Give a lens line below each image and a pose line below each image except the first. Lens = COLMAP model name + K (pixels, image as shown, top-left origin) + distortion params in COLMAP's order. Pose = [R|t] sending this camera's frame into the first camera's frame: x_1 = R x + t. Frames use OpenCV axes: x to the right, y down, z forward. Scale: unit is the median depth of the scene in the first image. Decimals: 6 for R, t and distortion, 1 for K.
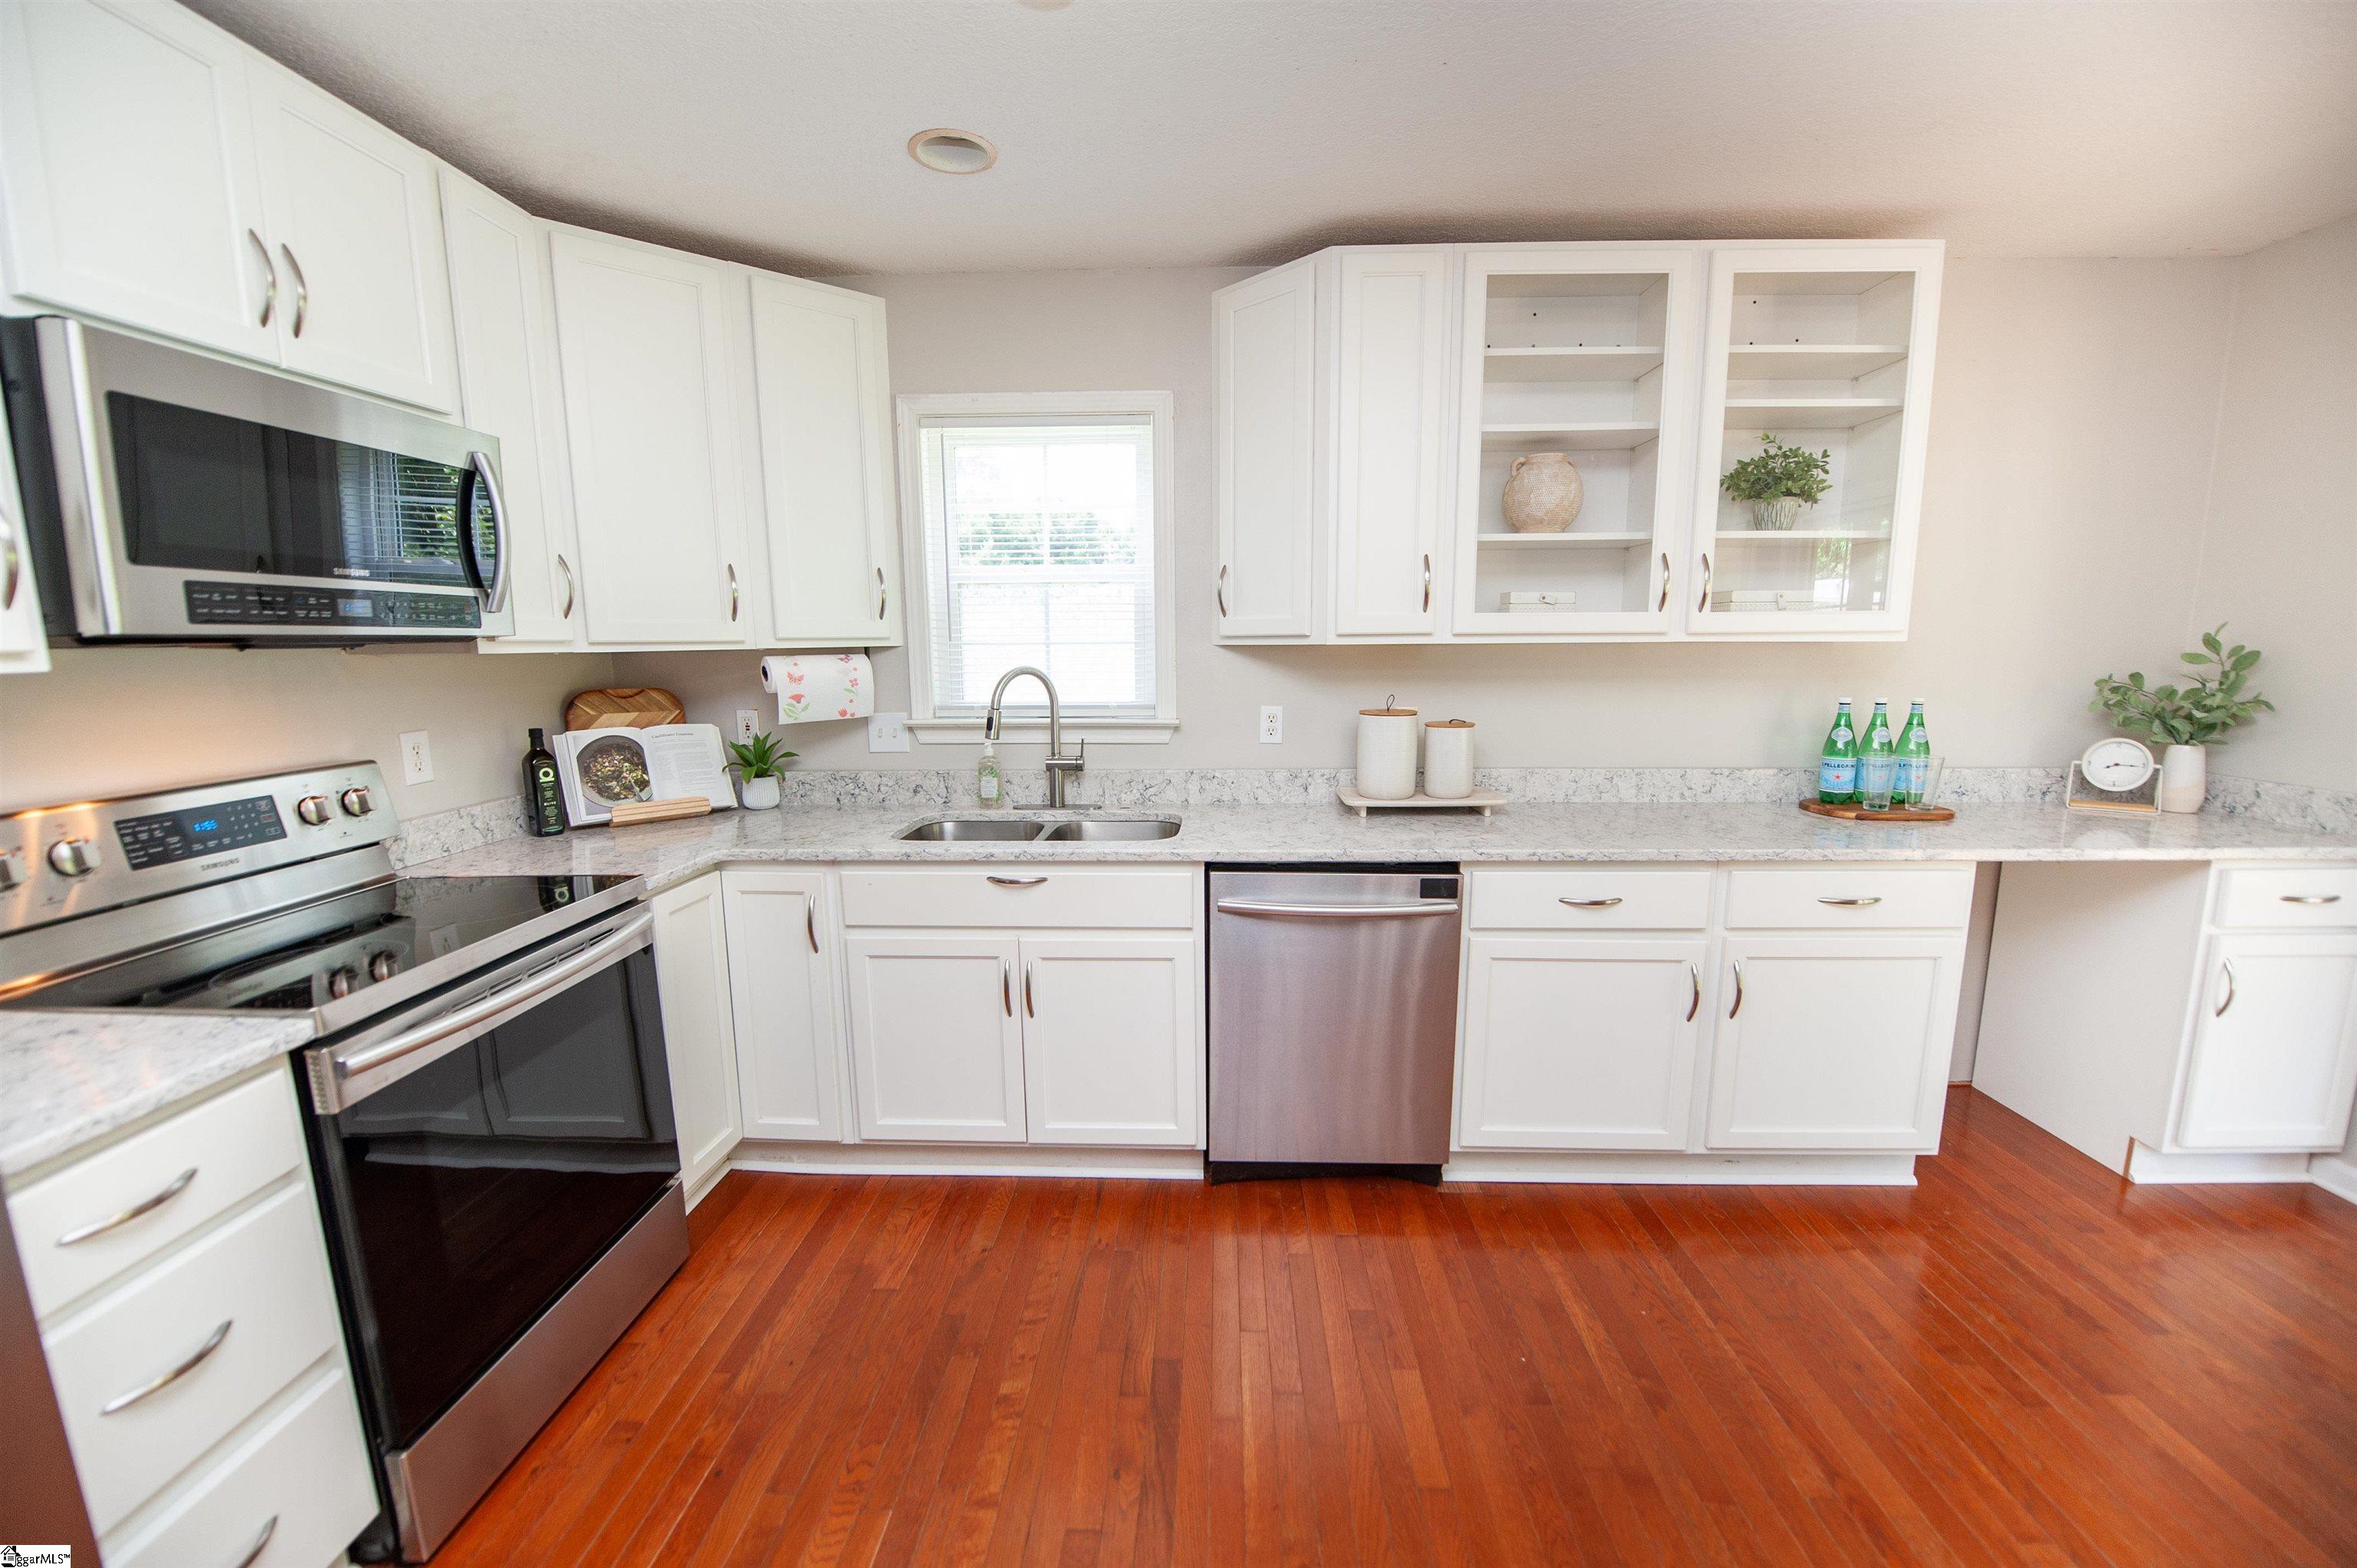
lens RADIAL K [[934.5, 0, 1196.2], [0, 934.5, 785.6], [0, 0, 1]] dist [-0.019626, 0.000016]
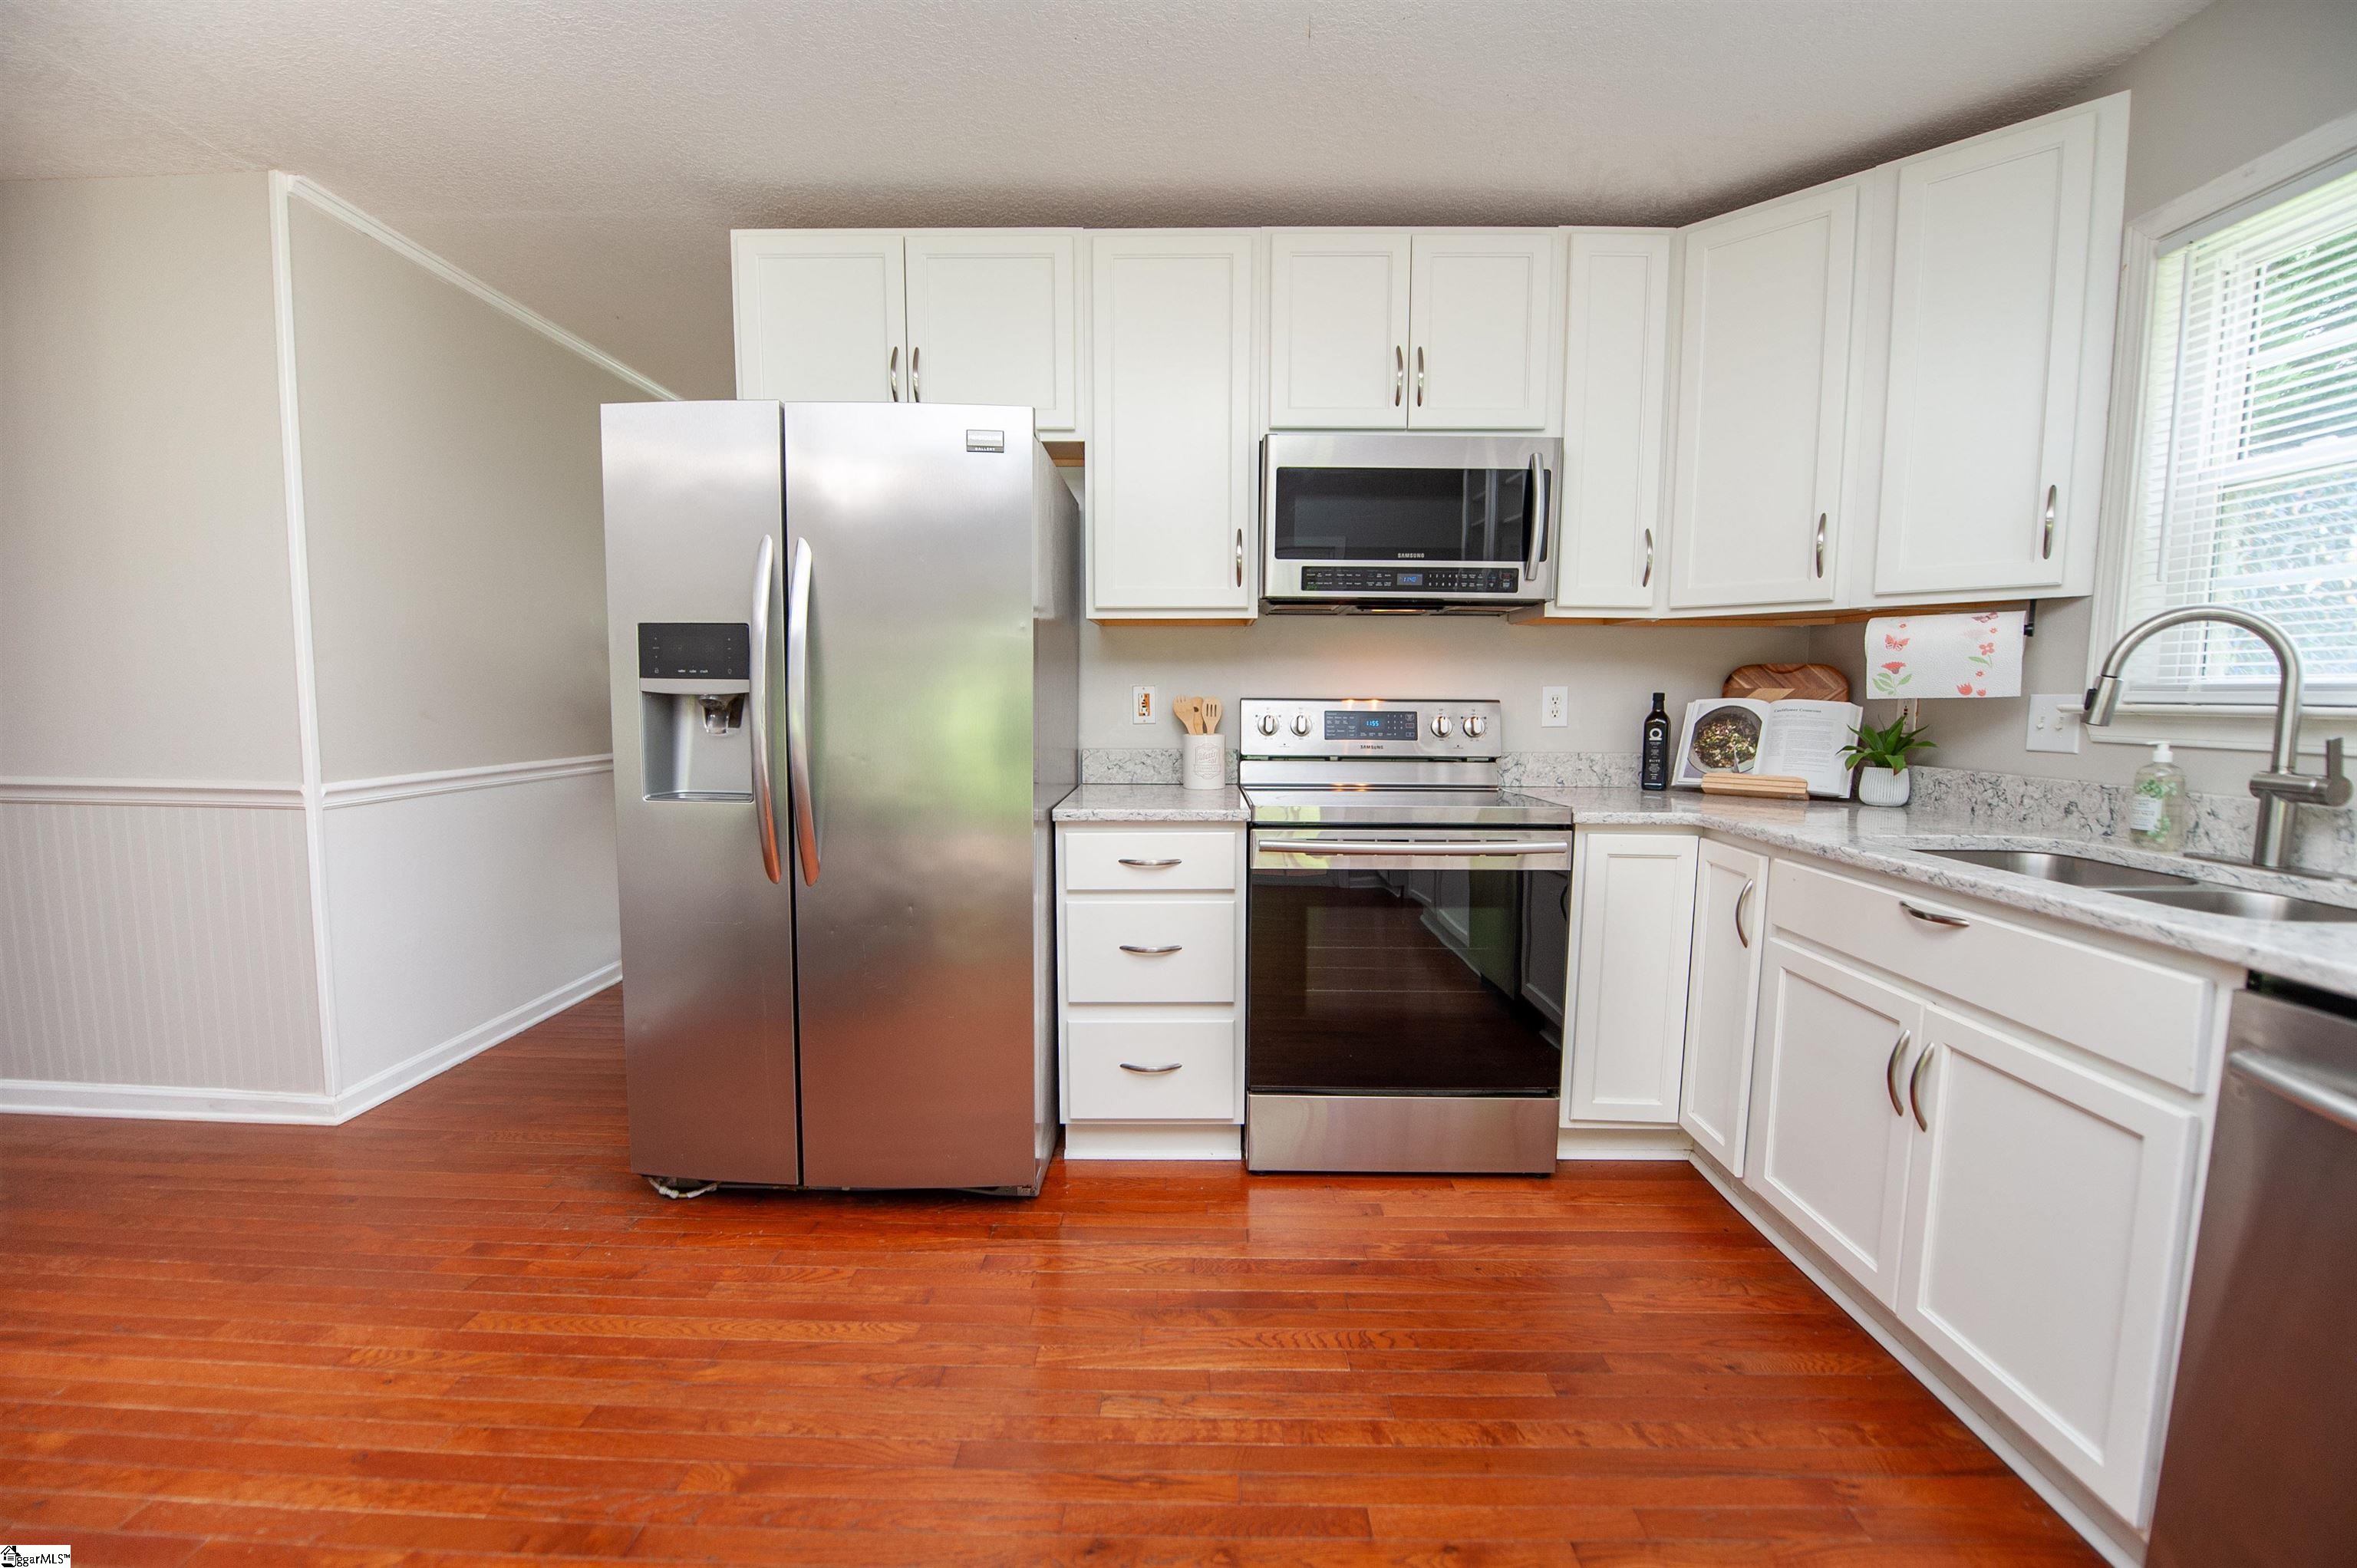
lens RADIAL K [[975.4, 0, 1183.3], [0, 975.4, 790.1], [0, 0, 1]] dist [-0.018687, 0.000140]
pose [[0.021542, 0.103293, -0.994418, 0.424143], [-0.159297, 0.982296, 0.098583, 0.028007], [0.986996, 0.156284, 0.037615, 0.393663]]
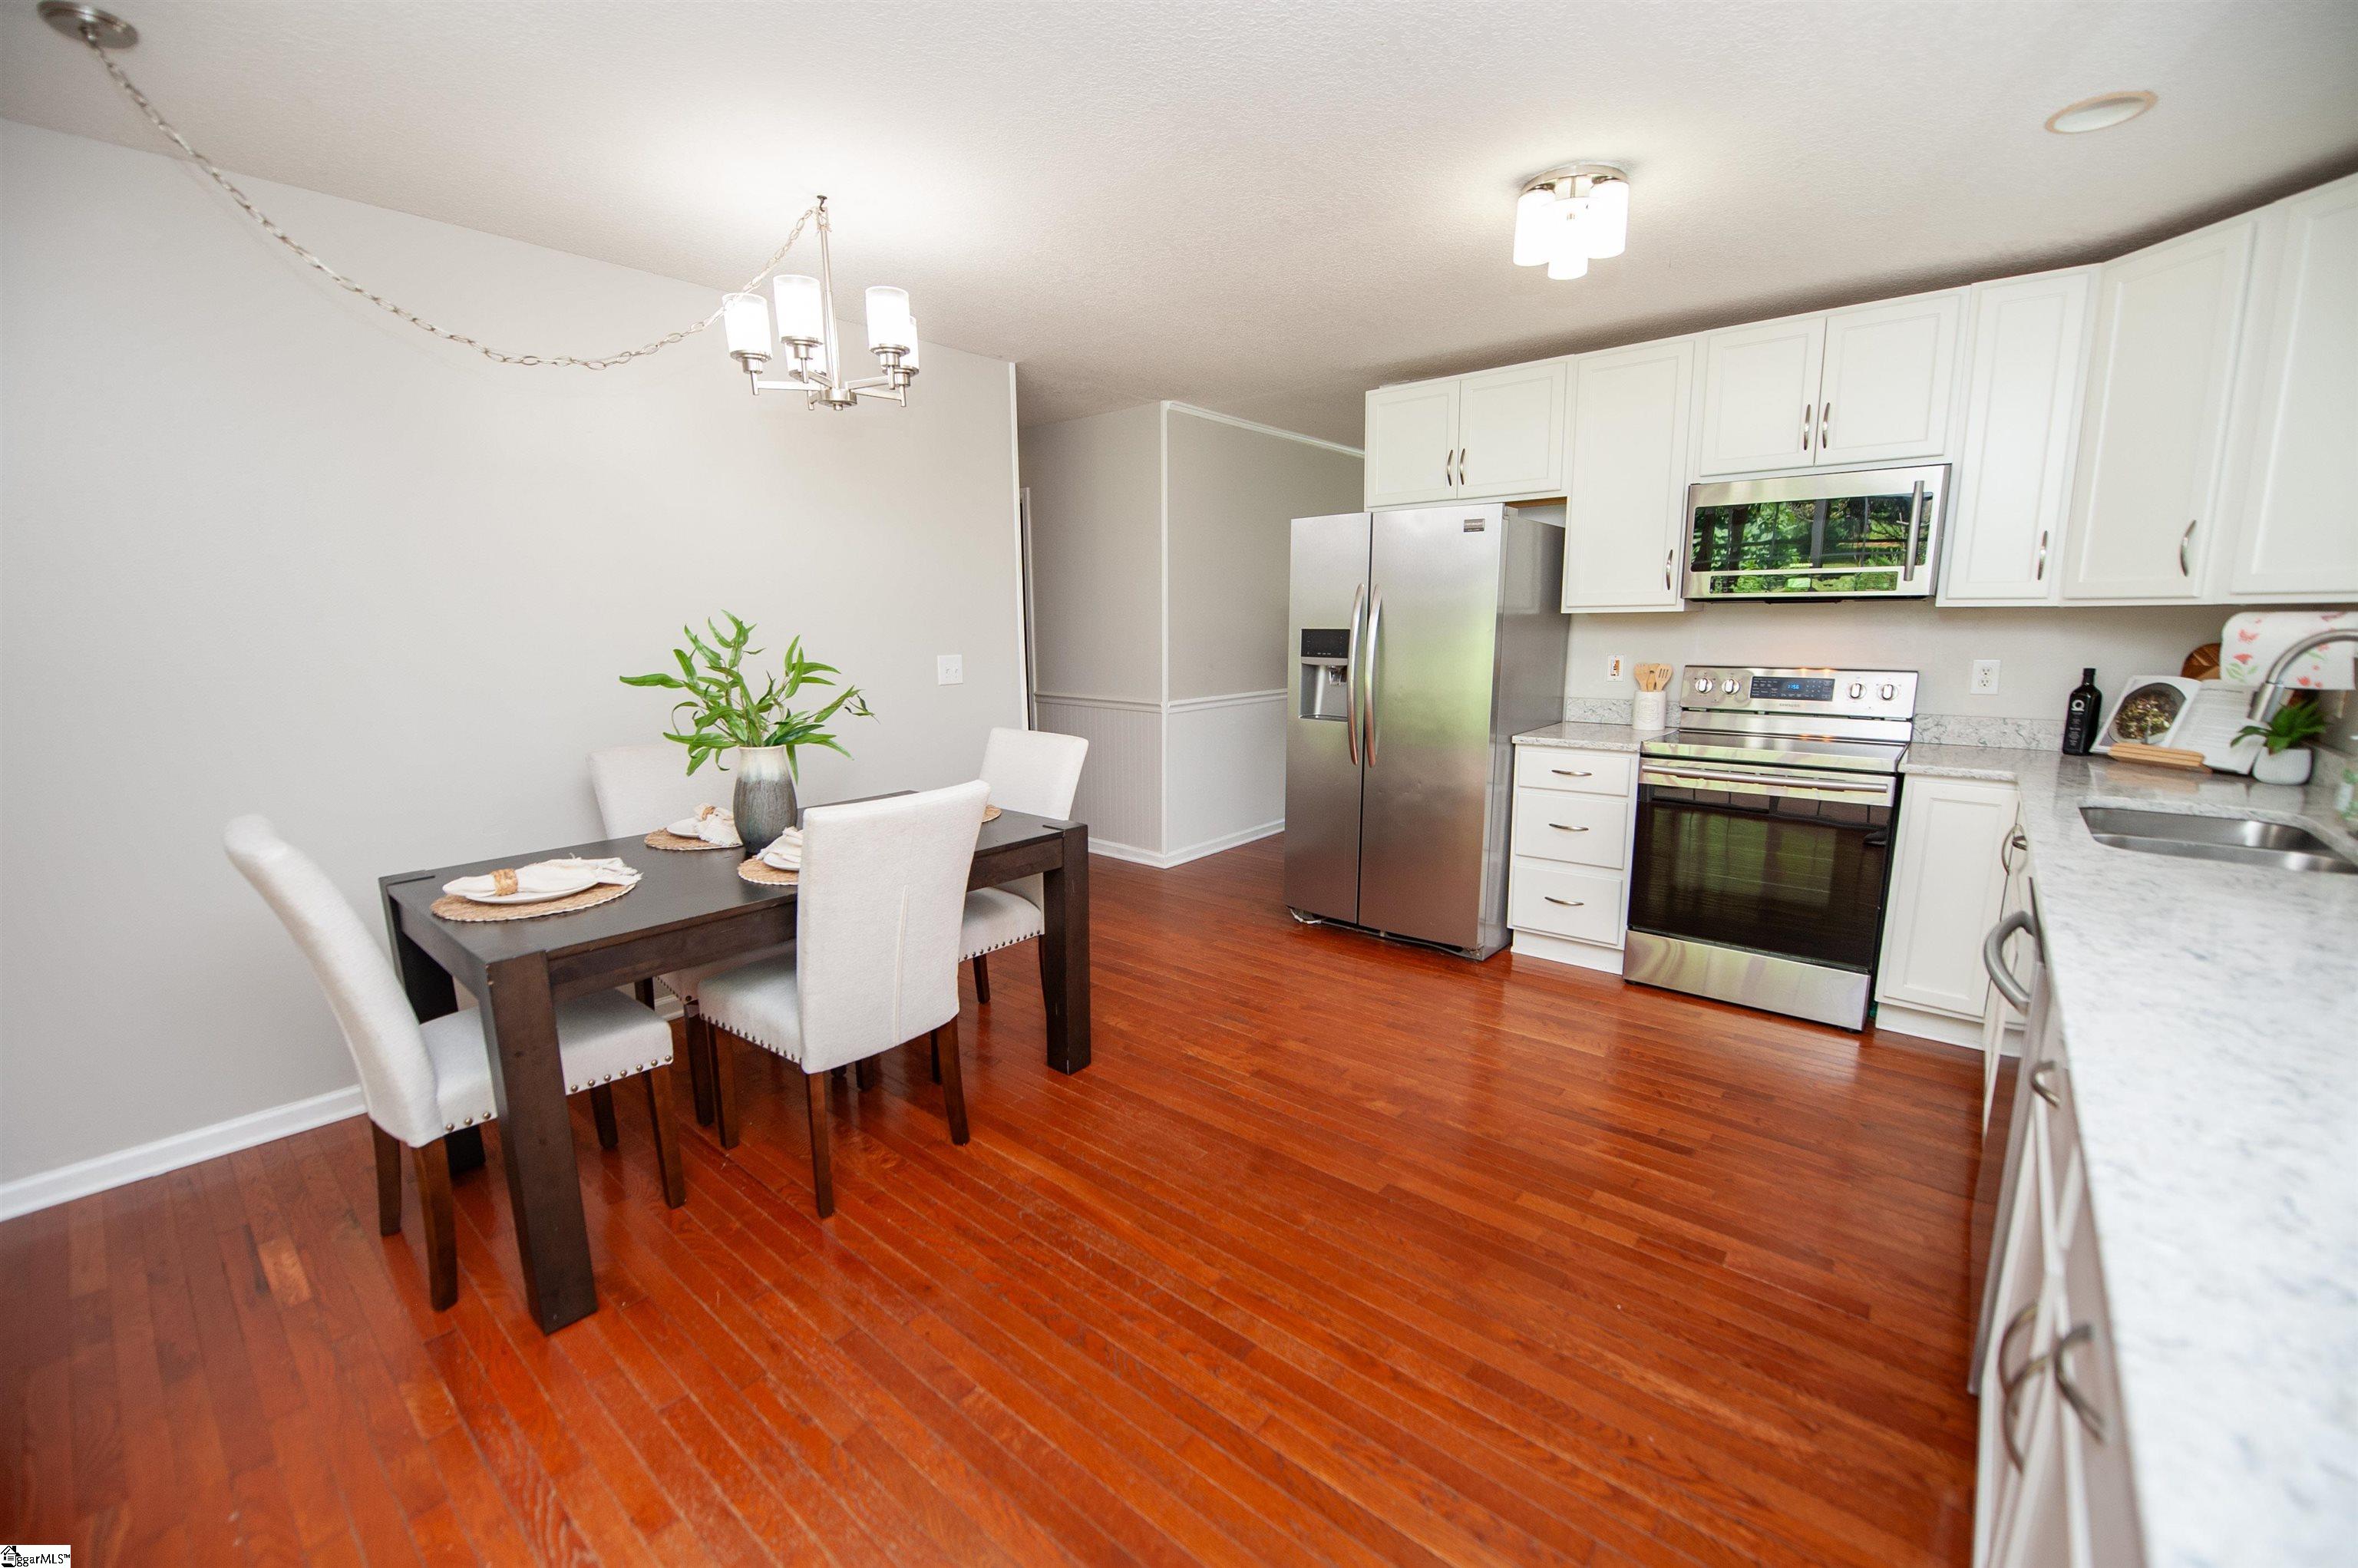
lens RADIAL K [[975.8, 0, 1183.8], [0, 975.8, 790.1], [0, 0, 1]] dist [-0.018687, 0.000140]
pose [[-0.615961, 0.149111, -0.773536, 1.006033], [-0.108444, 0.956525, 0.270739, -0.116385], [0.780276, 0.250650, -0.573012, 0.794484]]
